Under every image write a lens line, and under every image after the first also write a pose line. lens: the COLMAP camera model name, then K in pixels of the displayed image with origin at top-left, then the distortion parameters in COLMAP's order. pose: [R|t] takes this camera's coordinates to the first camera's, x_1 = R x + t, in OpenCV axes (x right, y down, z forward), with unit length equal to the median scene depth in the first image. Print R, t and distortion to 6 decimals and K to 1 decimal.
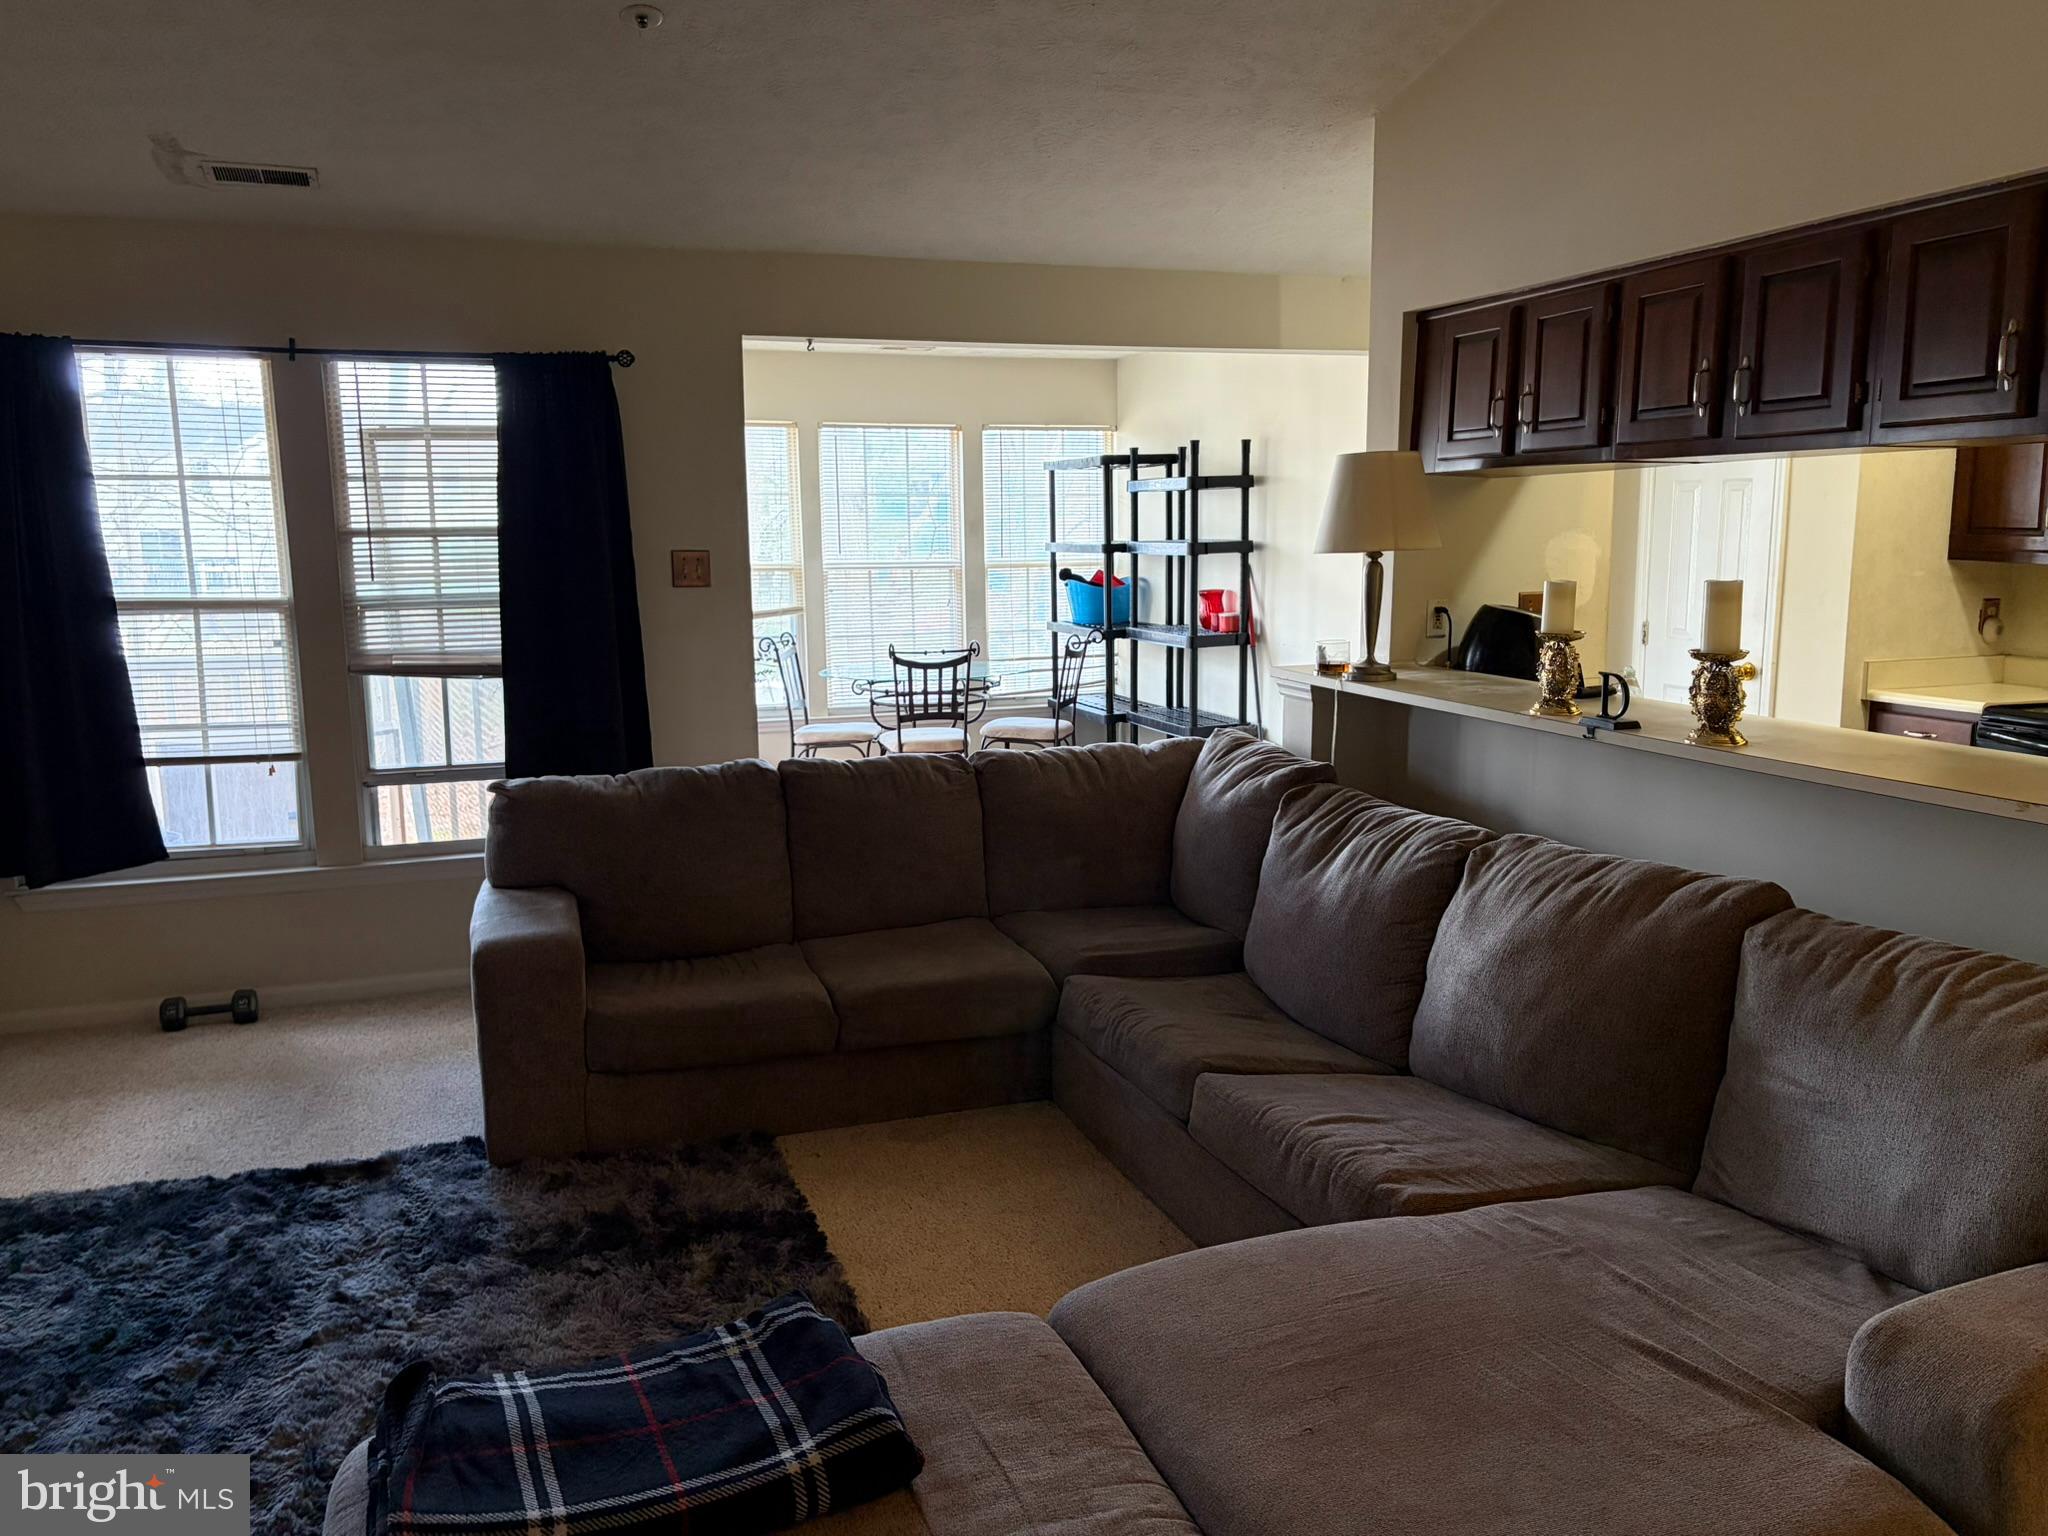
lens RADIAL K [[1576.3, 0, 1024.0], [0, 1576.3, 768.0], [0, 0, 1]] dist [0.065425, -0.073389]
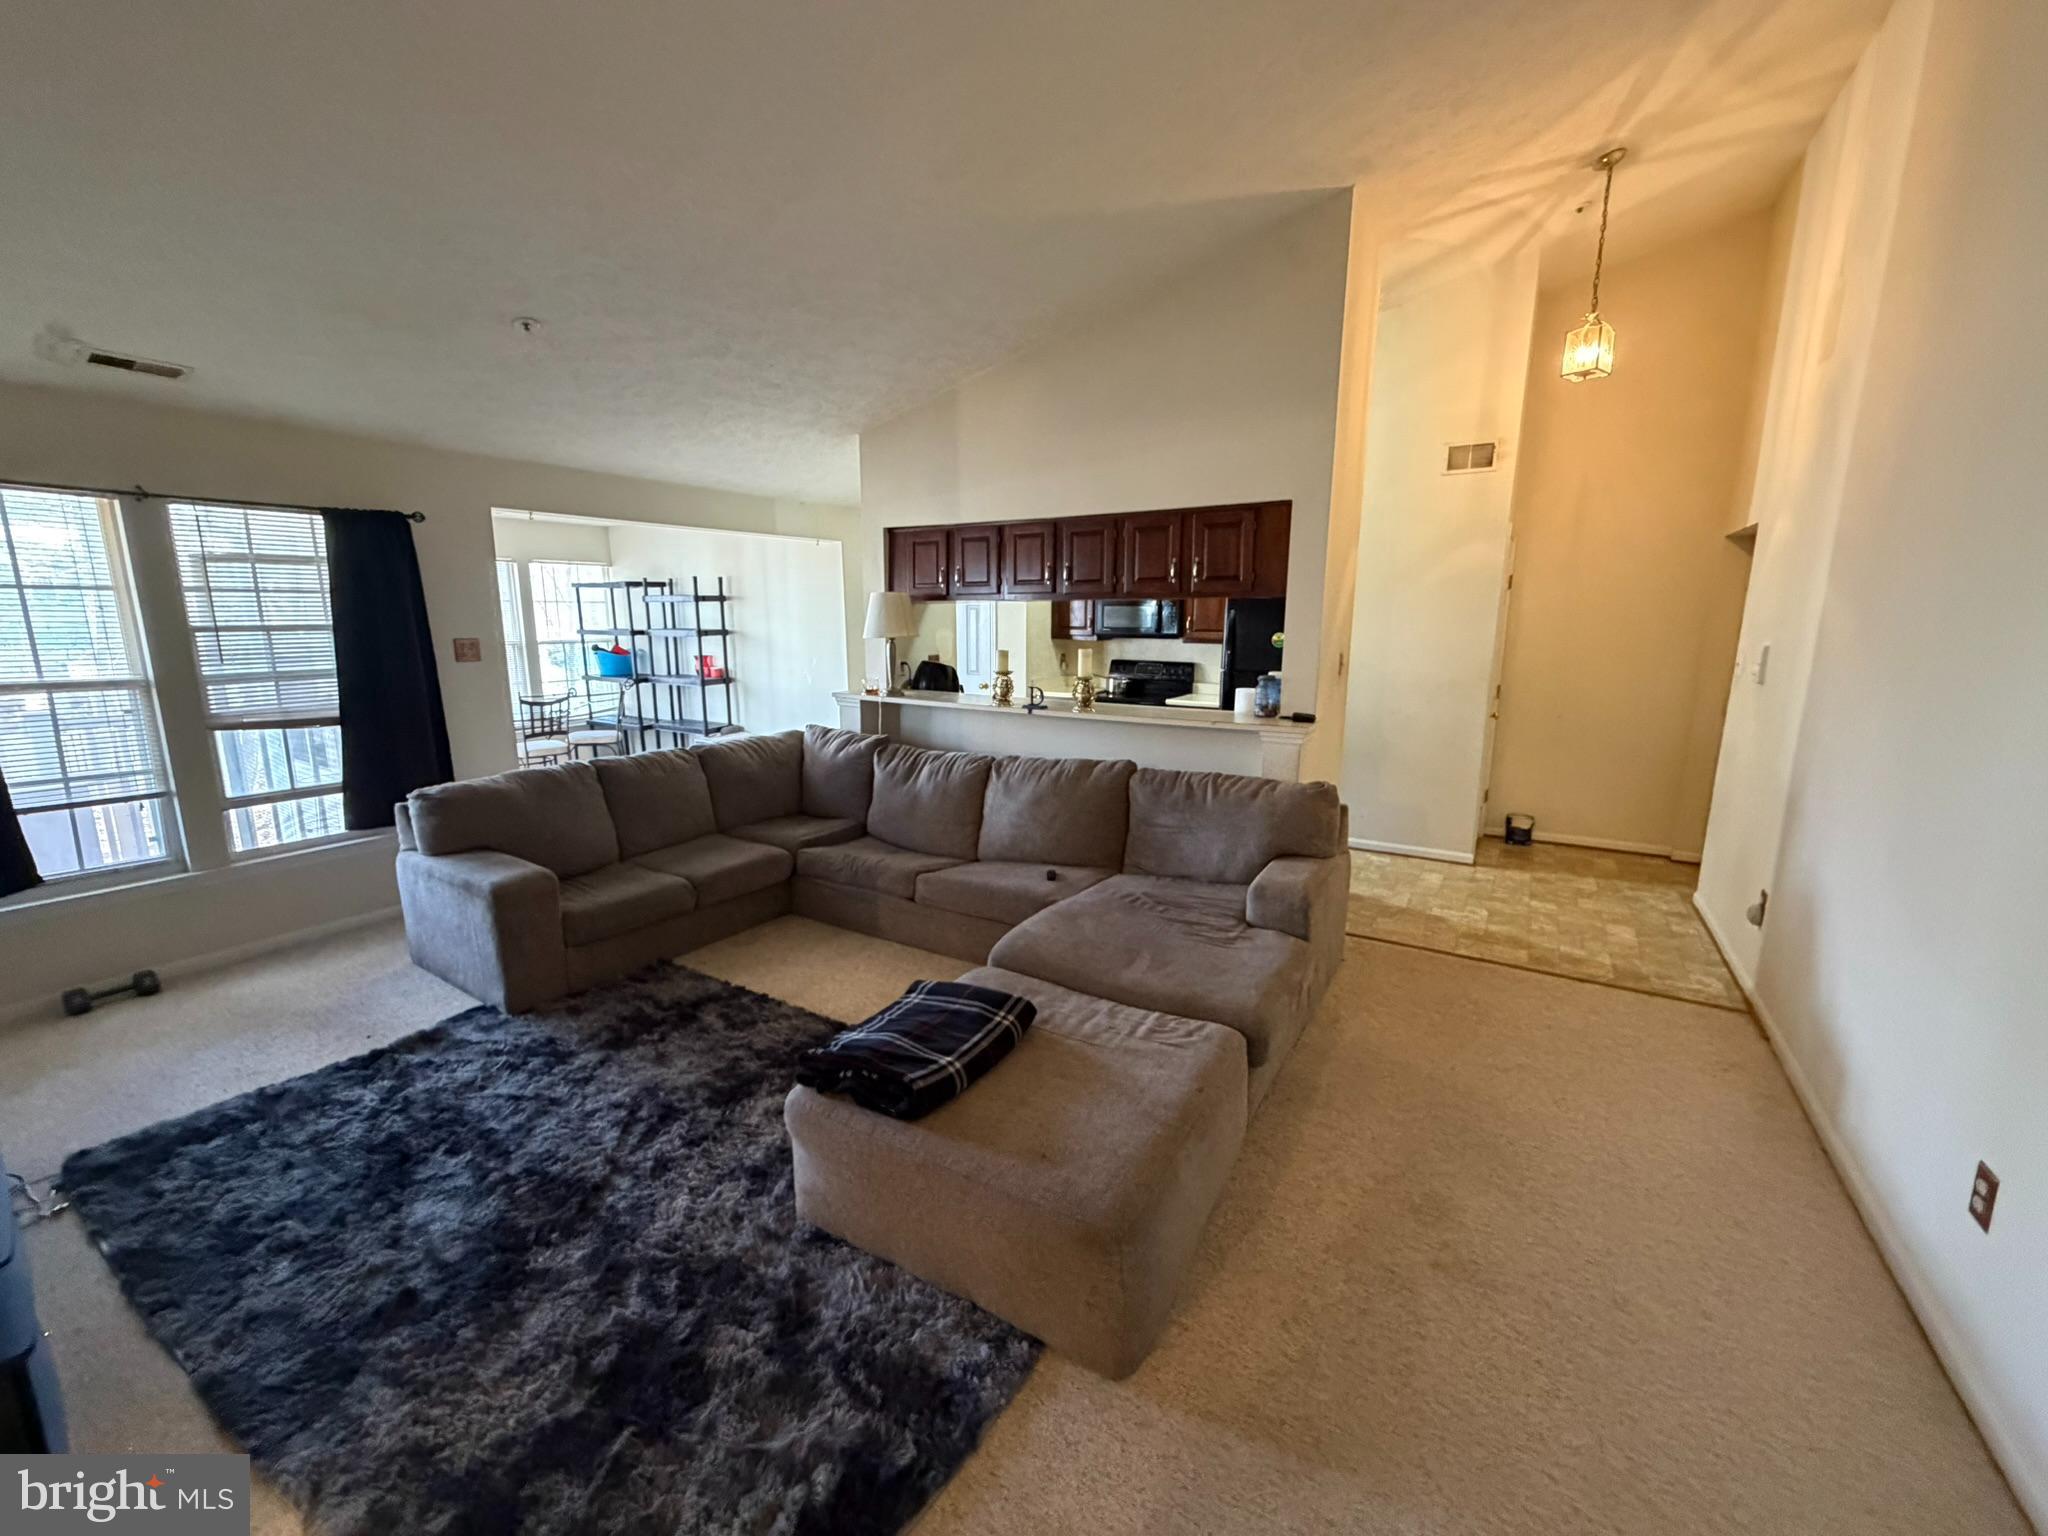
lens RADIAL K [[817.8, 0, 1018.1], [0, 817.8, 757.0], [0, 0, 1]] dist [0.002161, 0.000309]
pose [[0.787990, -0.097380, 0.607939, -0.311555], [0.086660, 0.995125, 0.047074, -0.008957], [-0.609559, 0.015590, 0.792587, 0.001851]]
